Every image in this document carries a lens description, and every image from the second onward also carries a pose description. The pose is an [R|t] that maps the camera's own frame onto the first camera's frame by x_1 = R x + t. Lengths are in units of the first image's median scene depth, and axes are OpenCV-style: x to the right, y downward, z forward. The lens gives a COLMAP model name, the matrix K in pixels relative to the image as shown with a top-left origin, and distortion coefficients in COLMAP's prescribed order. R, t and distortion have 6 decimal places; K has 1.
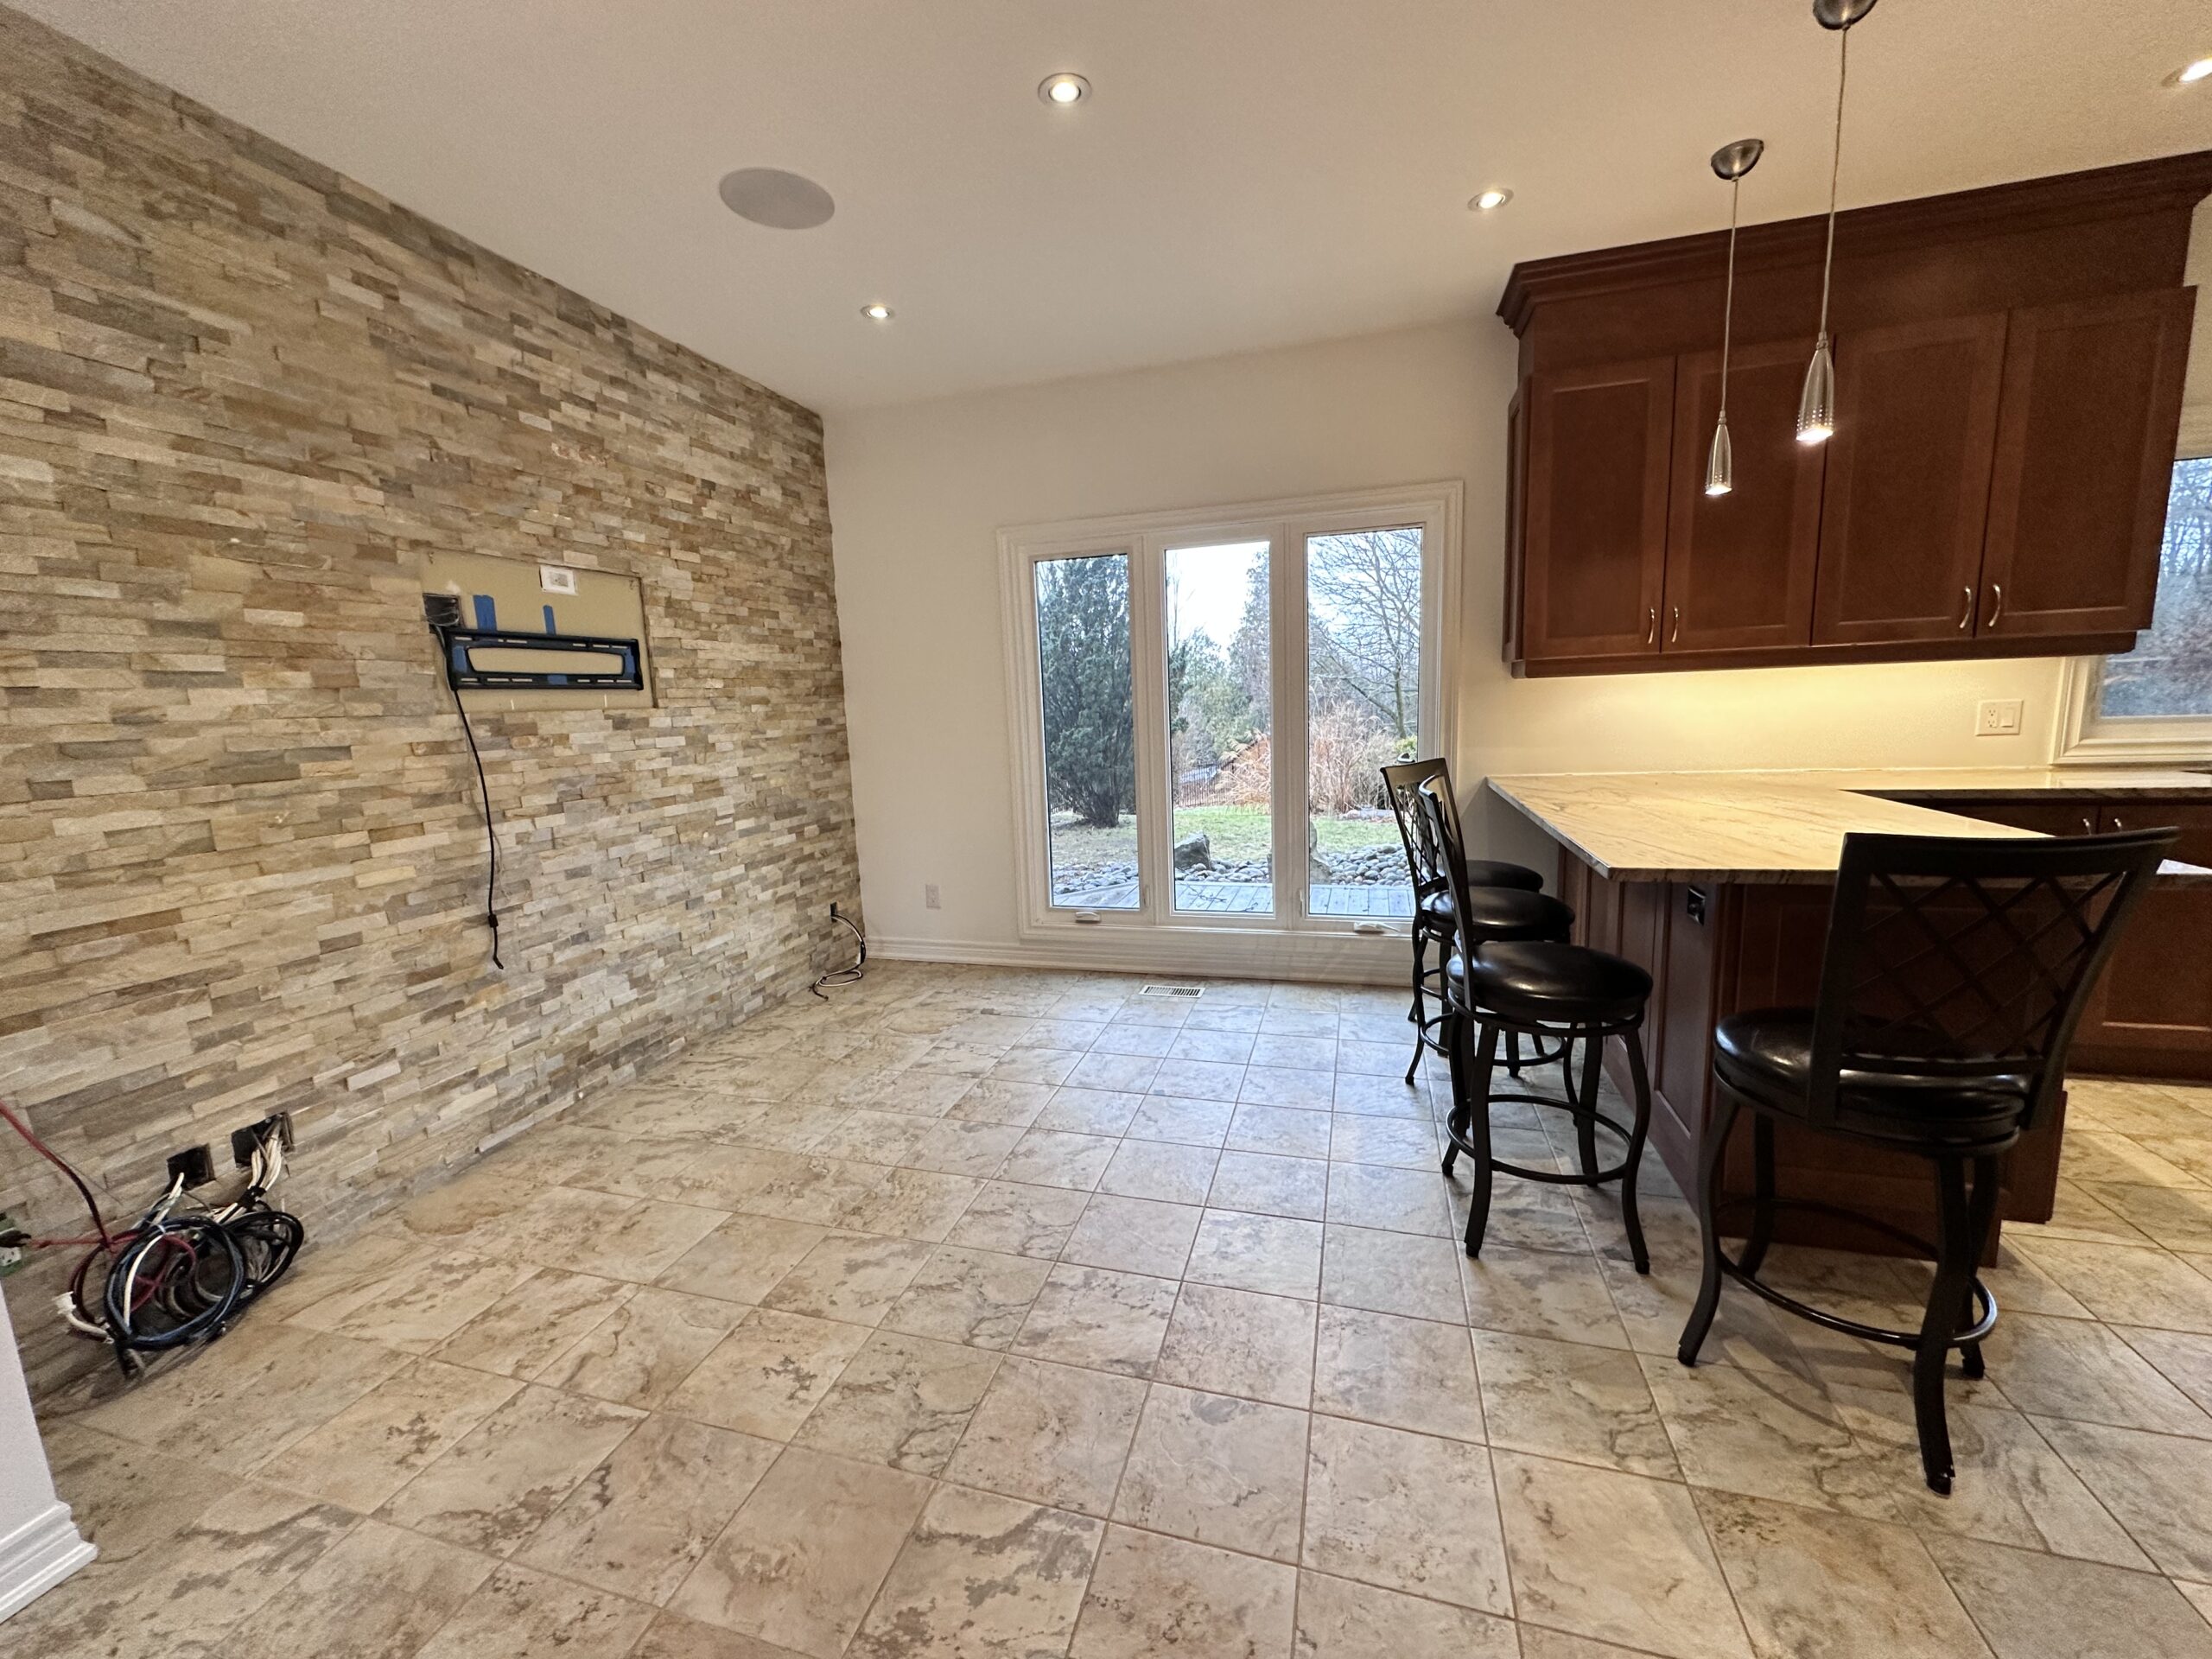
lens RADIAL K [[880.0, 0, 1106.0], [0, 880.0, 829.5], [0, 0, 1]] dist [-0.001708, 0.000023]
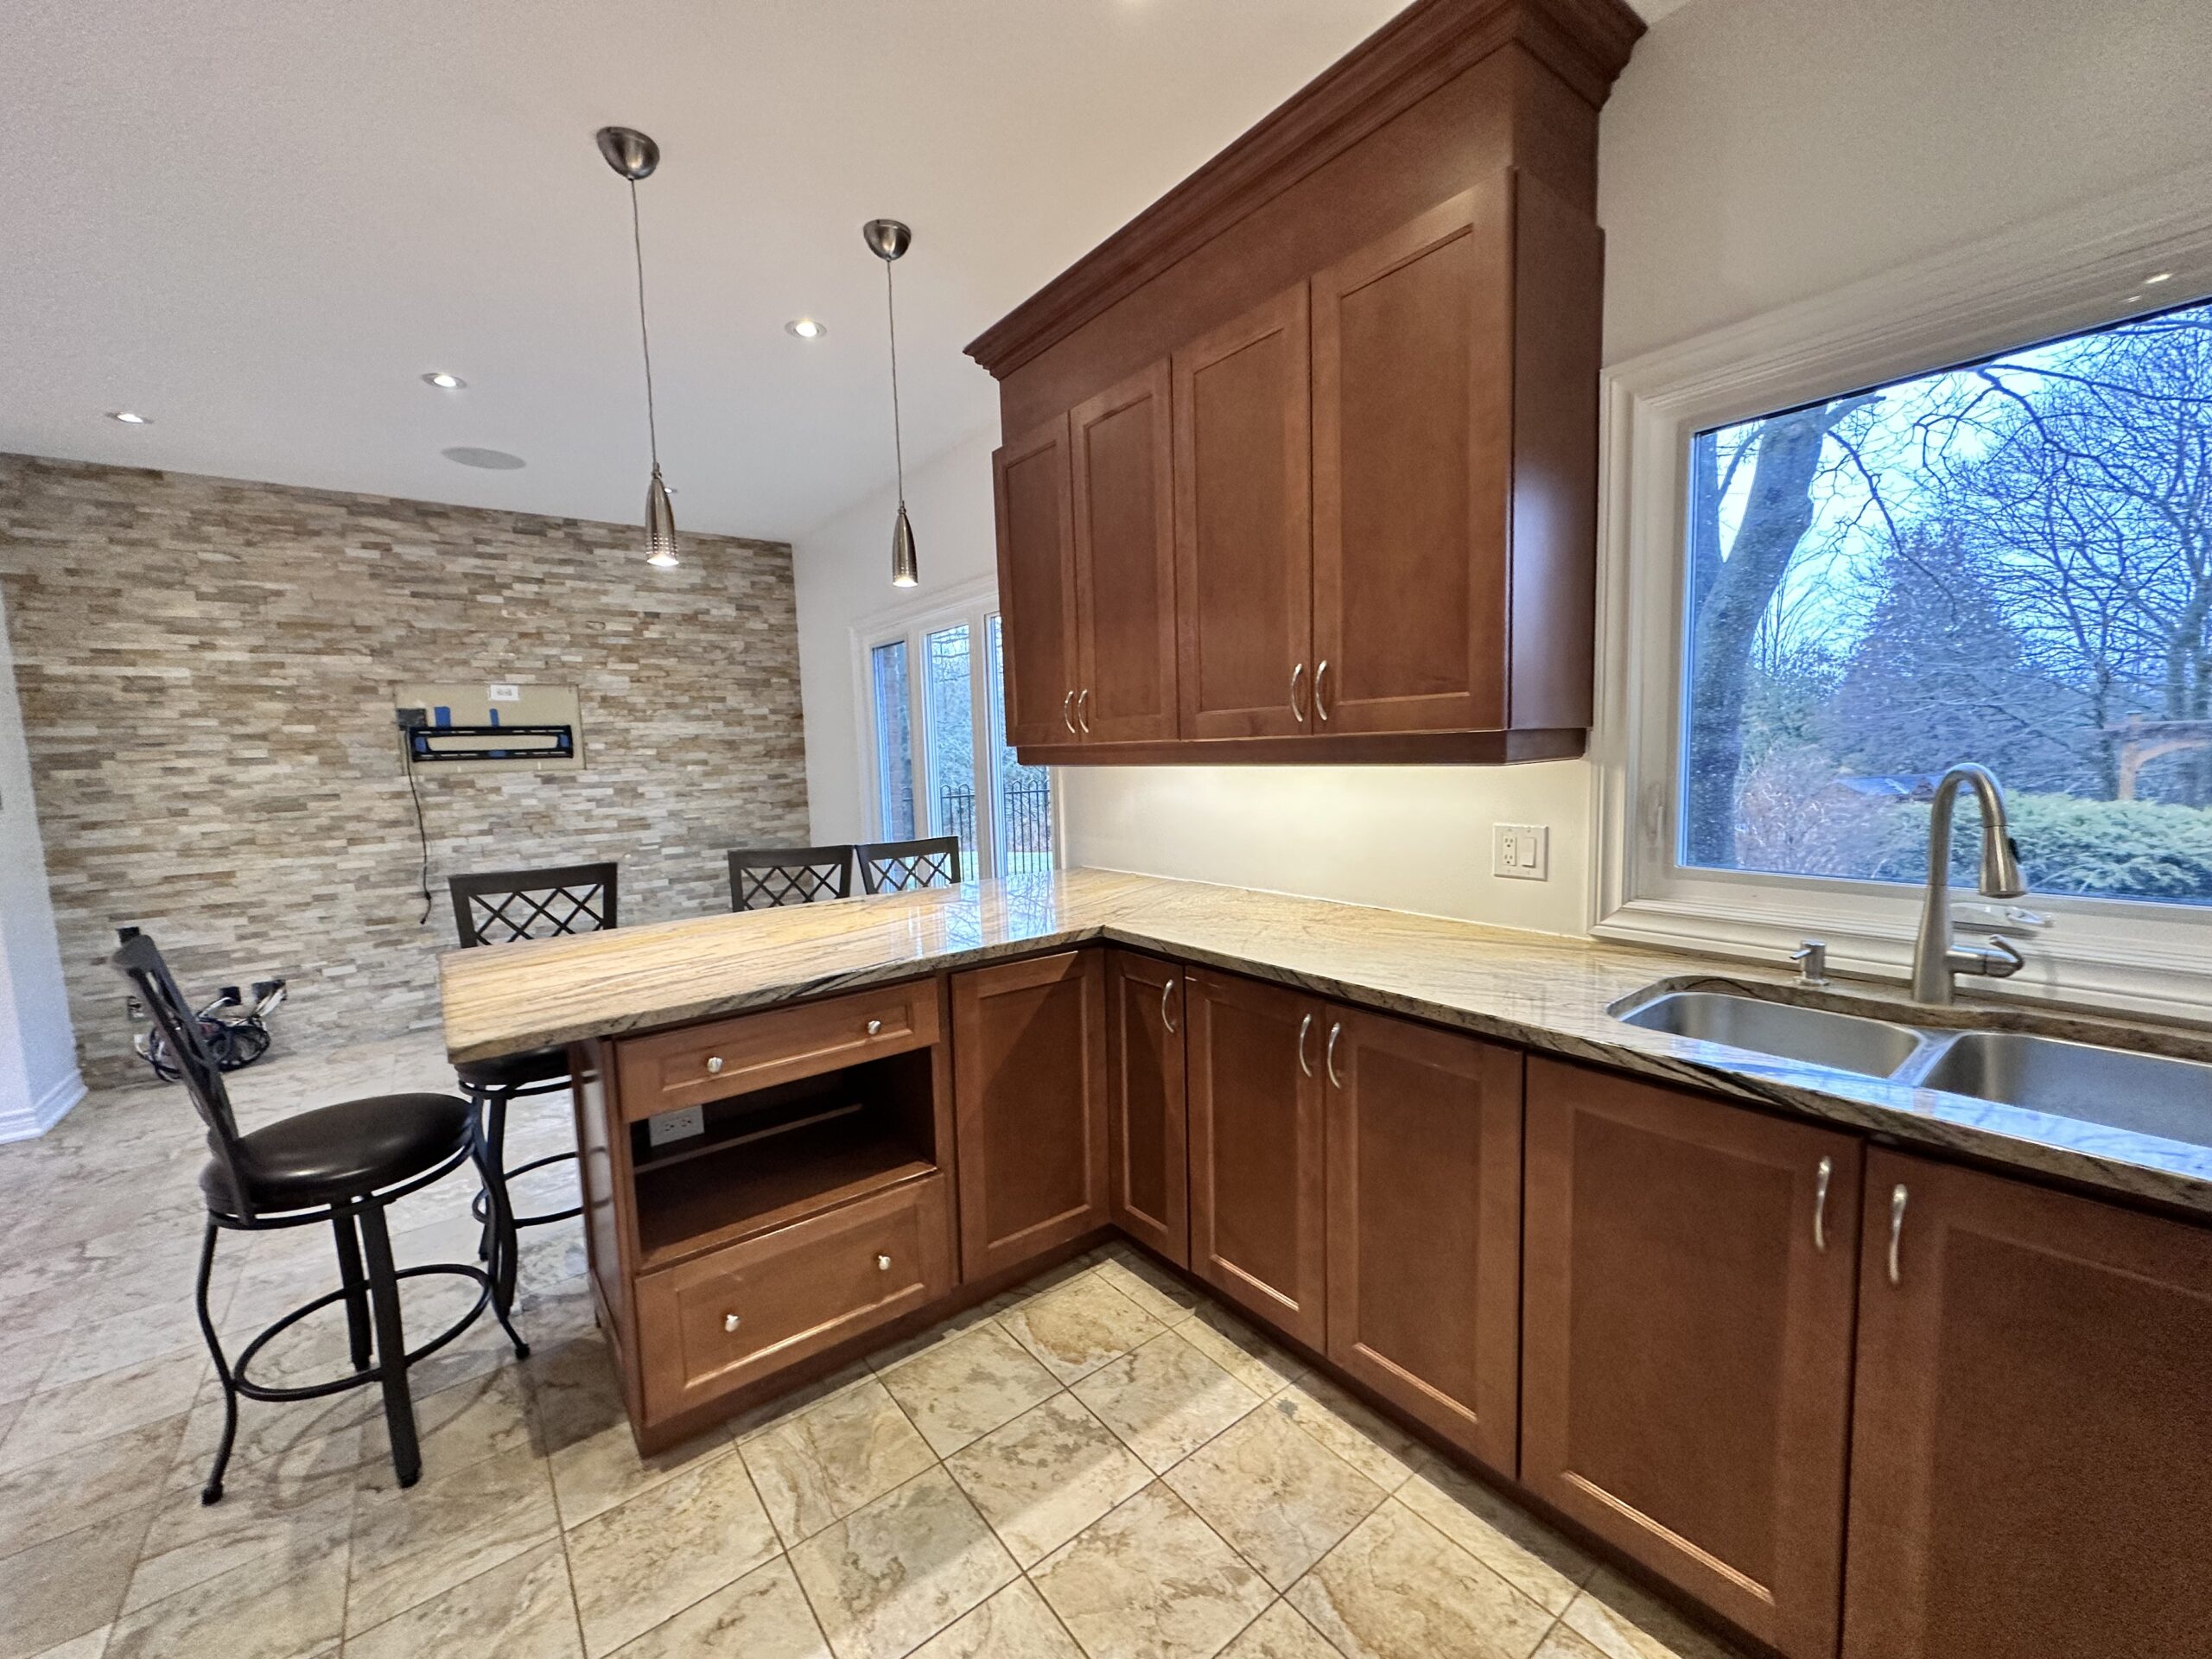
lens RADIAL K [[880.0, 0, 1106.0], [0, 880.0, 829.5], [0, 0, 1]] dist [-0.001708, 0.000023]
pose [[0.811797, 0.070364, -0.579685, 1.347031], [-0.087728, 0.996143, -0.001939, -0.136558], [0.577312, 0.052429, 0.814839, 0.359030]]
